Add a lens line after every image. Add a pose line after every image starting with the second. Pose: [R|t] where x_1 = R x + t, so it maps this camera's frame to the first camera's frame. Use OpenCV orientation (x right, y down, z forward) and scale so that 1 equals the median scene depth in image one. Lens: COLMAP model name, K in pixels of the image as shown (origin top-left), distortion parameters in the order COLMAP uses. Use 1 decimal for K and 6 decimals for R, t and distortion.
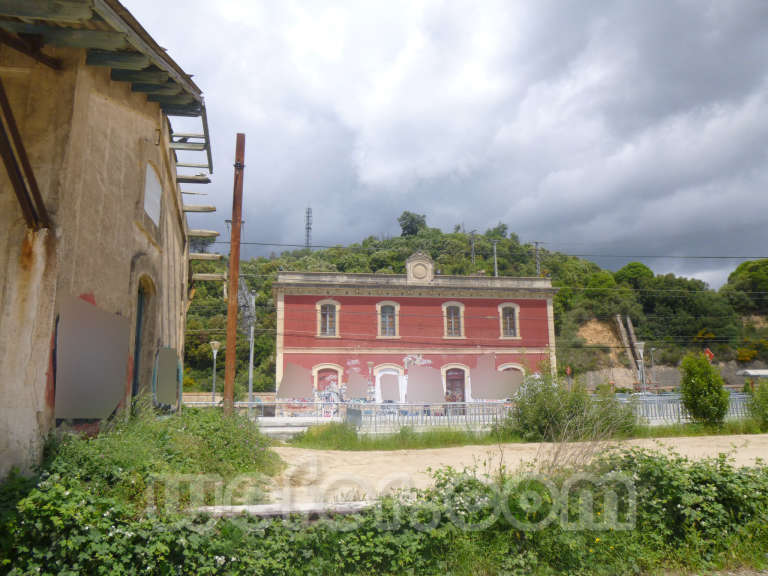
lens RADIAL K [[578.1, 0, 382.1], [0, 578.1, 291.0], [0, 0, 1]] dist [-0.040378, 0.024942]
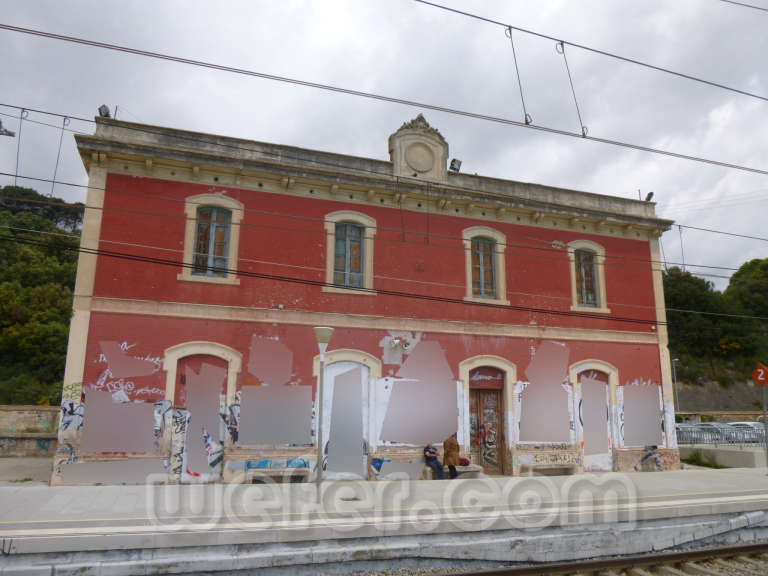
lens RADIAL K [[578.1, 0, 380.1], [0, 578.1, 287.2], [0, 0, 1]] dist [-0.040378, 0.024942]
pose [[0.985927, 0.054609, 0.158006, -0.036220], [-0.048935, 0.998017, -0.039586, 0.093369], [-0.159855, 0.031297, 0.986644, 0.554461]]
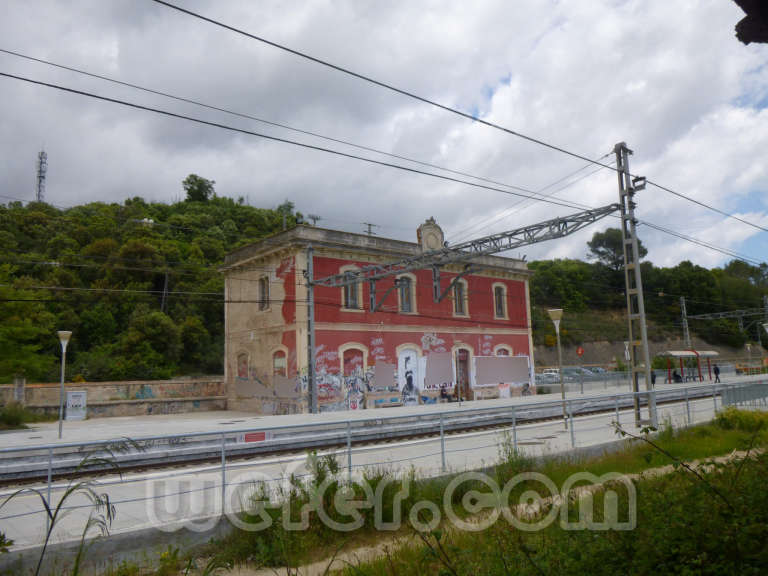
lens RADIAL K [[578.1, 0, 384.0], [0, 578.1, 284.1], [0, 0, 1]] dist [-0.040378, 0.024942]
pose [[0.858352, 0.058140, 0.509757, -0.464822], [-0.066801, 0.997765, -0.001318, 0.039238], [-0.508694, -0.032921, 0.860318, 0.265873]]
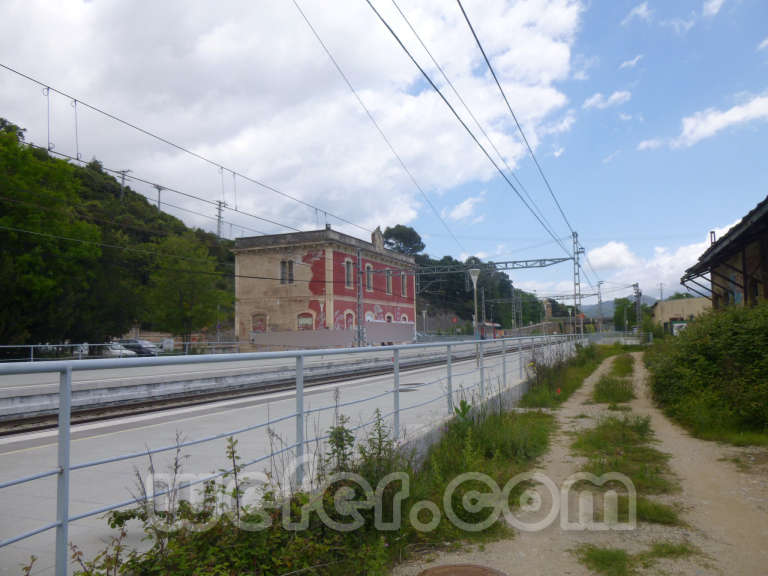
lens RADIAL K [[578.1, 0, 386.0], [0, 578.1, 290.0], [0, 0, 1]] dist [-0.040378, 0.024942]
pose [[0.523115, 0.065161, 0.849768, -1.070988], [-0.140040, 0.990092, 0.010286, 0.058769], [-0.840678, -0.124382, 0.527057, 0.278527]]
